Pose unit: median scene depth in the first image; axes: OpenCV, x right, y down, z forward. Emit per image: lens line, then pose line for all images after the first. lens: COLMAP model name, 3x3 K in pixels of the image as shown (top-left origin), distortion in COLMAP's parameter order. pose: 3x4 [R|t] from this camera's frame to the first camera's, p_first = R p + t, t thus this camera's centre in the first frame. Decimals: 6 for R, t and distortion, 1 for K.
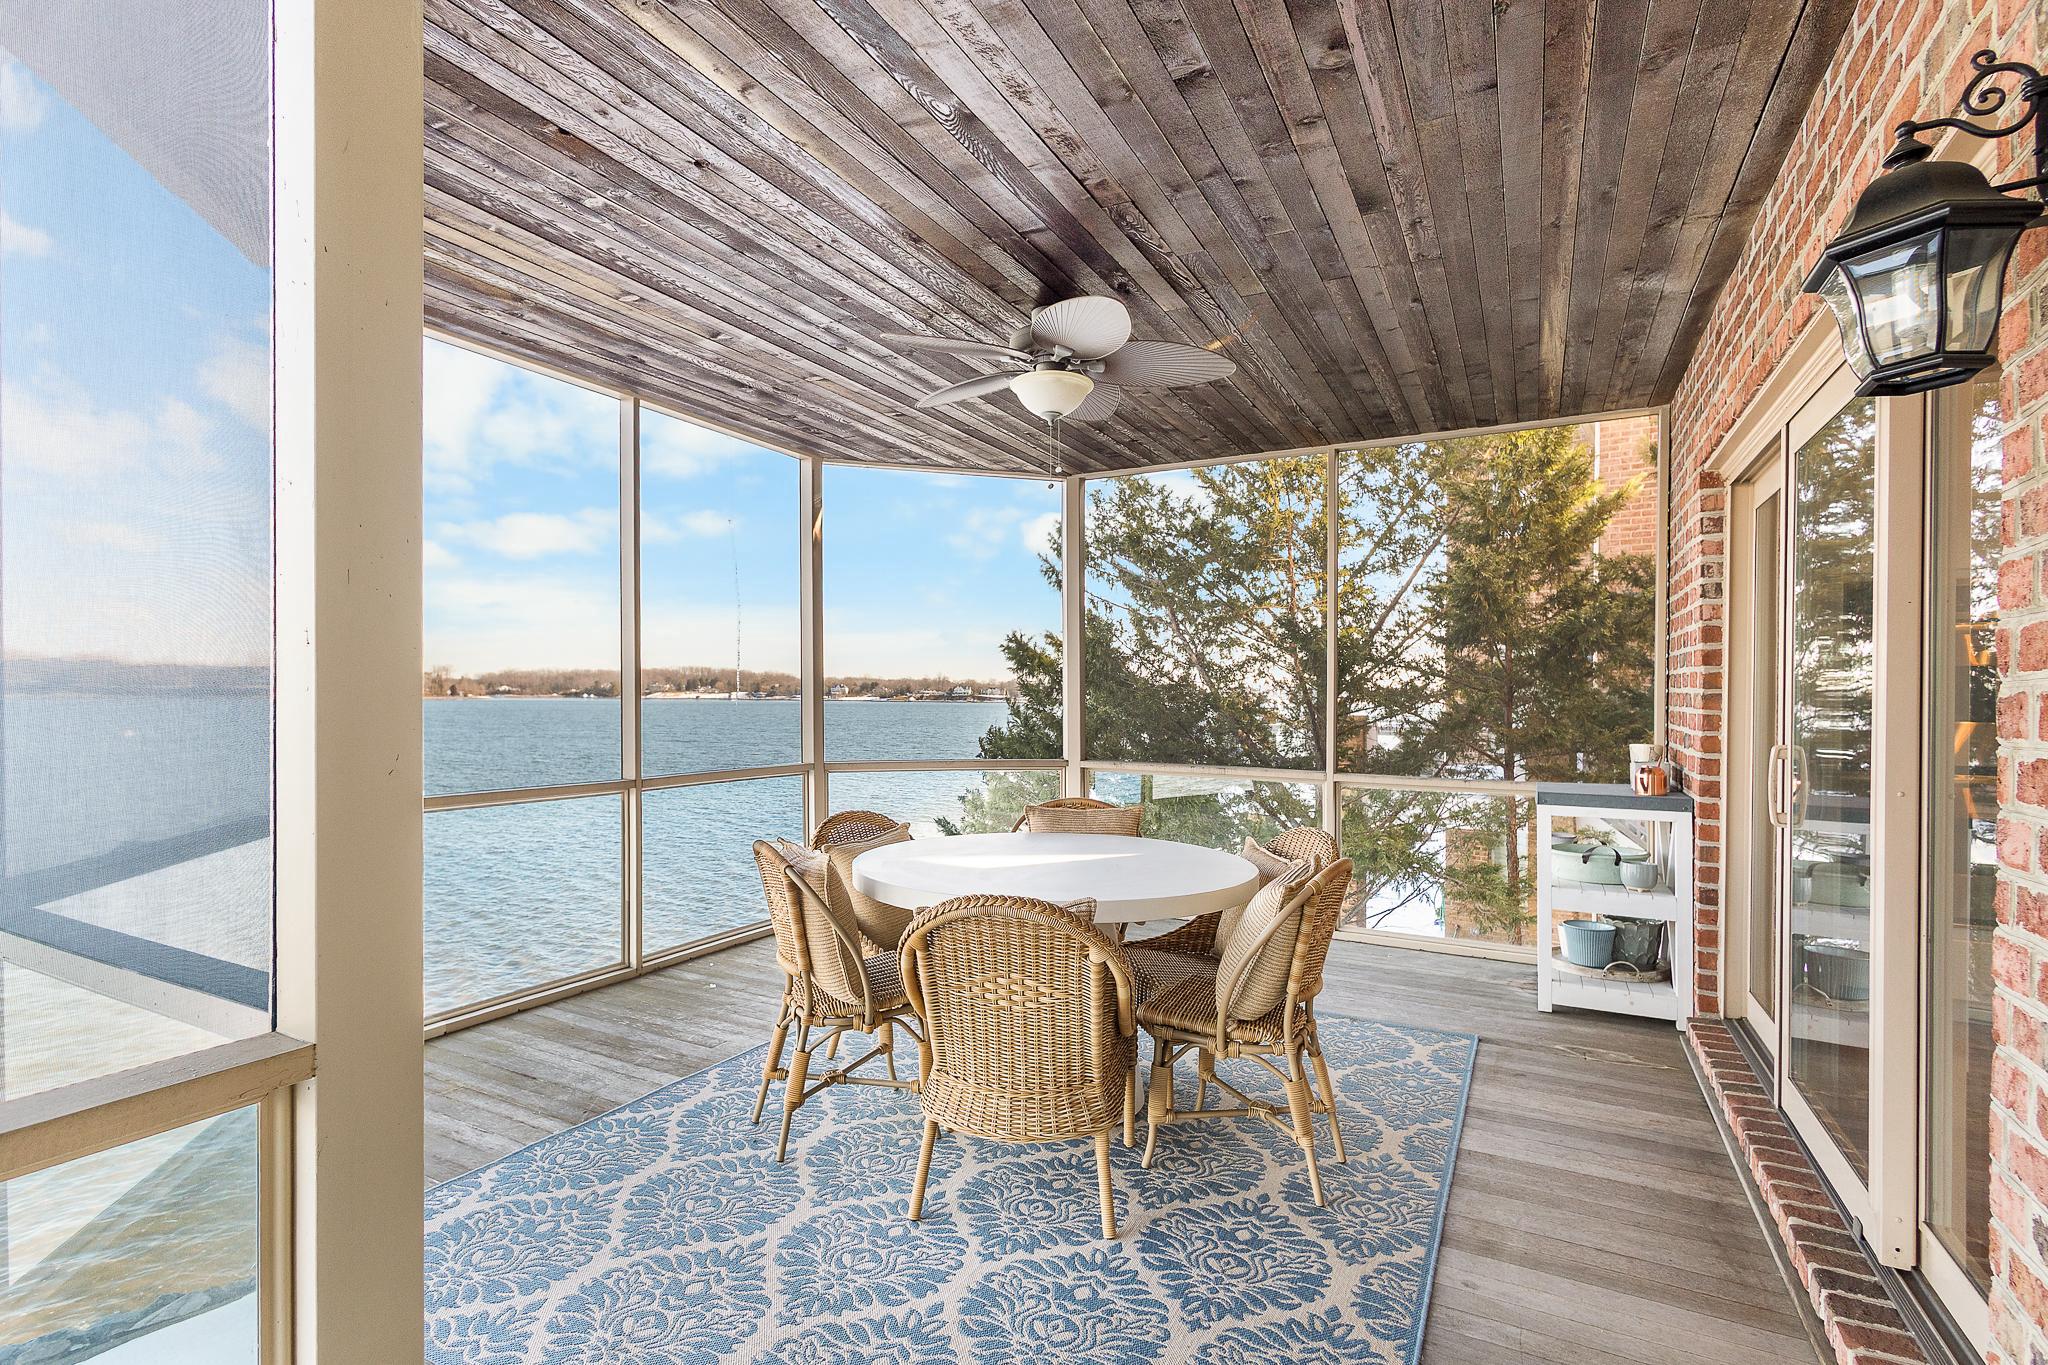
lens RADIAL K [[976.7, 0, 1026.6], [0, 976.7, 692.0], [0, 0, 1]] dist [0.000089, 0.003540]
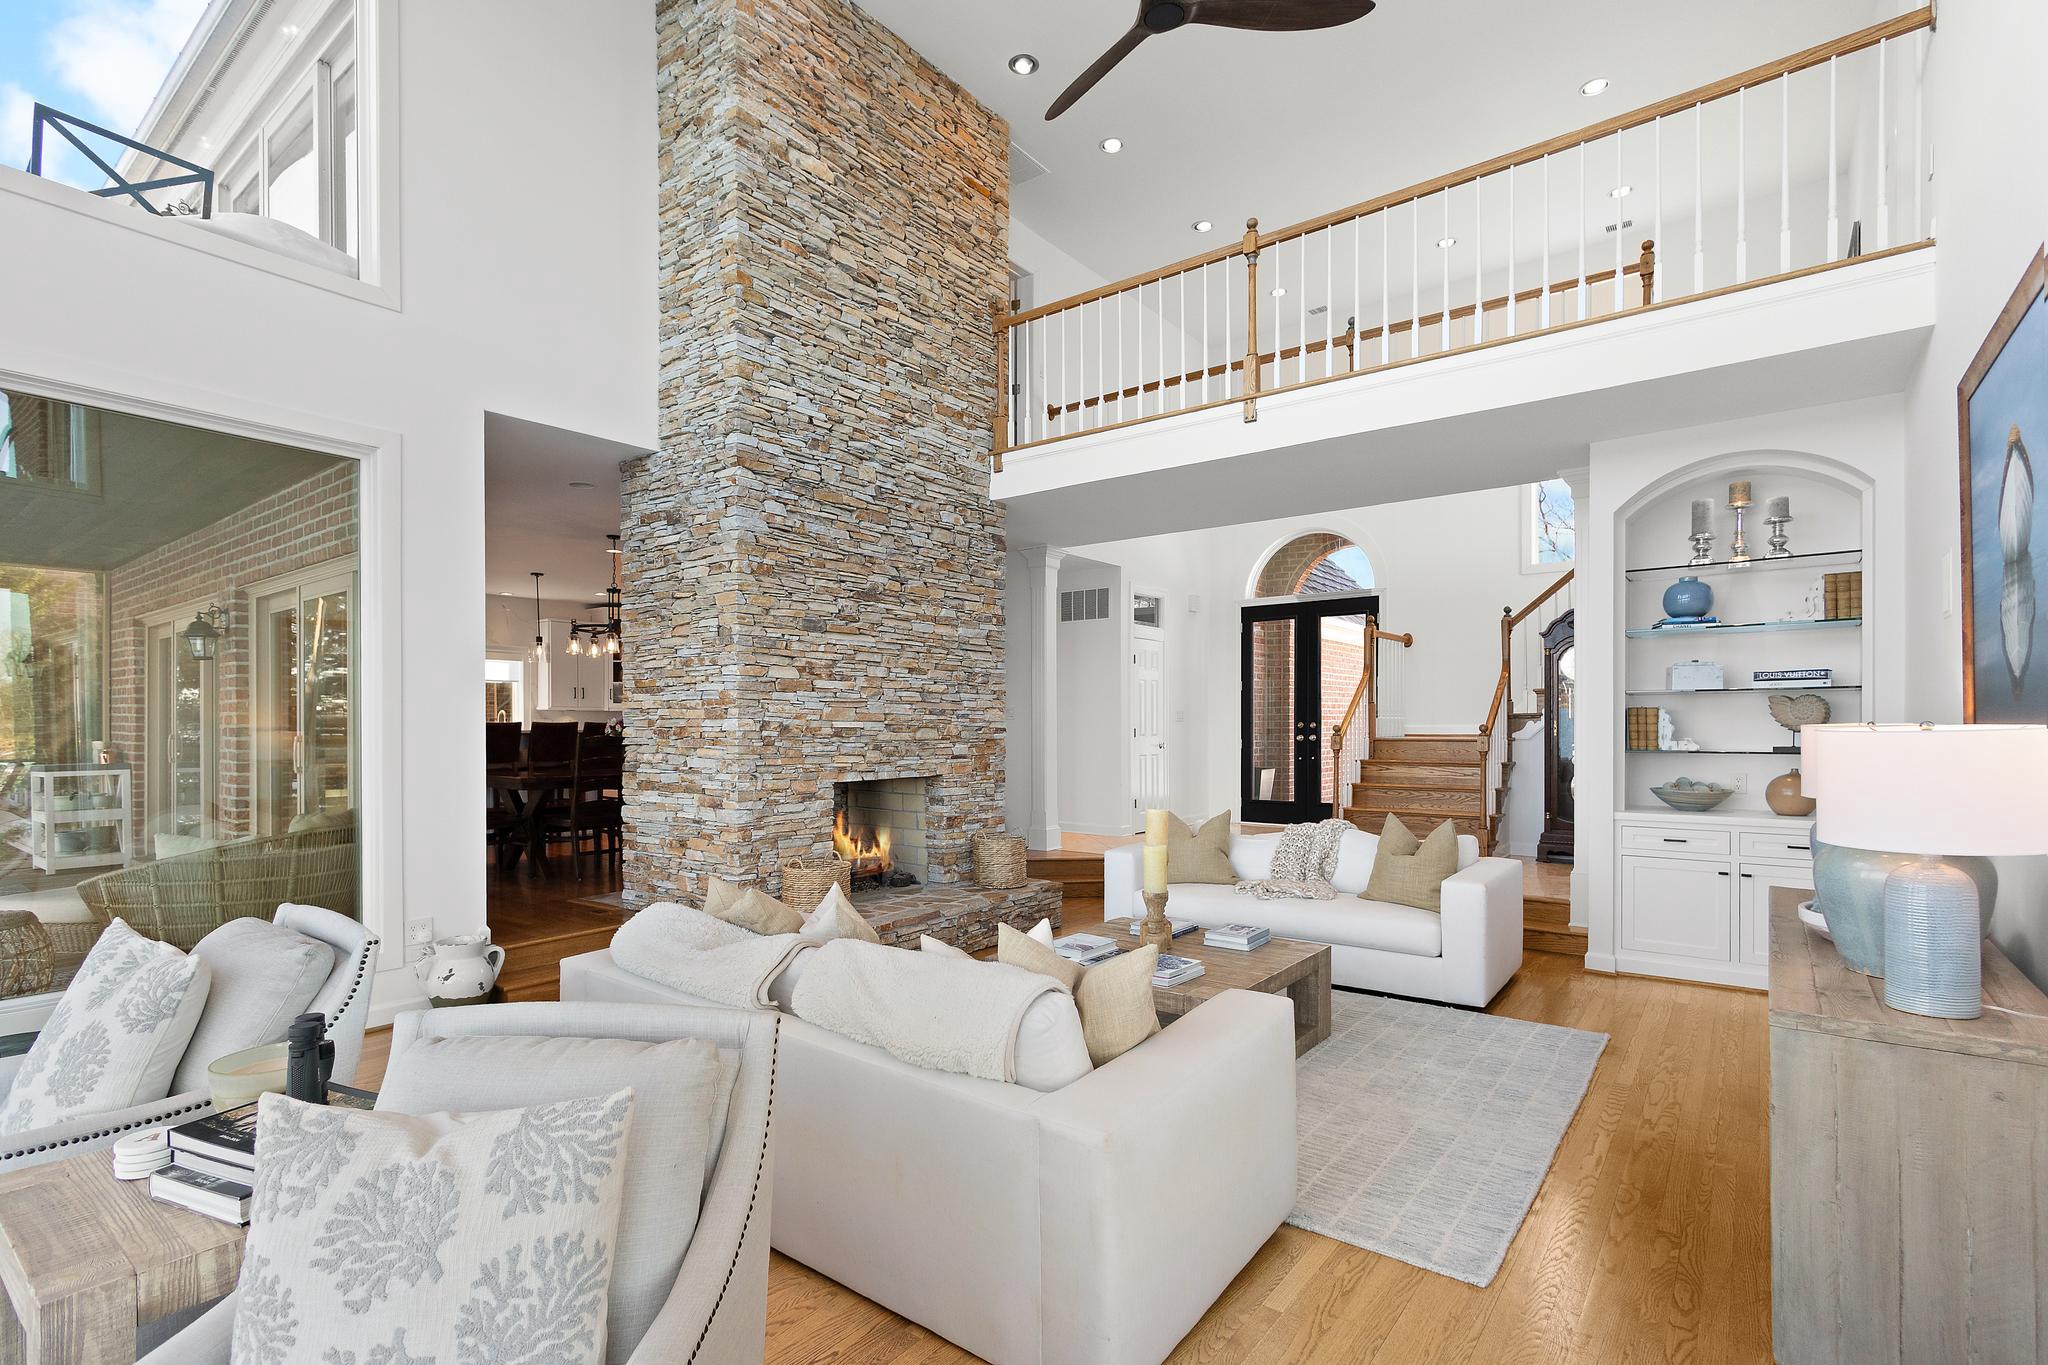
lens RADIAL K [[976.7, 0, 1029.1], [0, 976.7, 697.4], [0, 0, 1]] dist [0.000089, 0.003540]
pose [[0.184067, -0.003525, 0.982907, -1.174958], [0.010073, 0.999948, 0.001700, -0.025250], [-0.982862, 0.009588, 0.184093, -1.476895]]
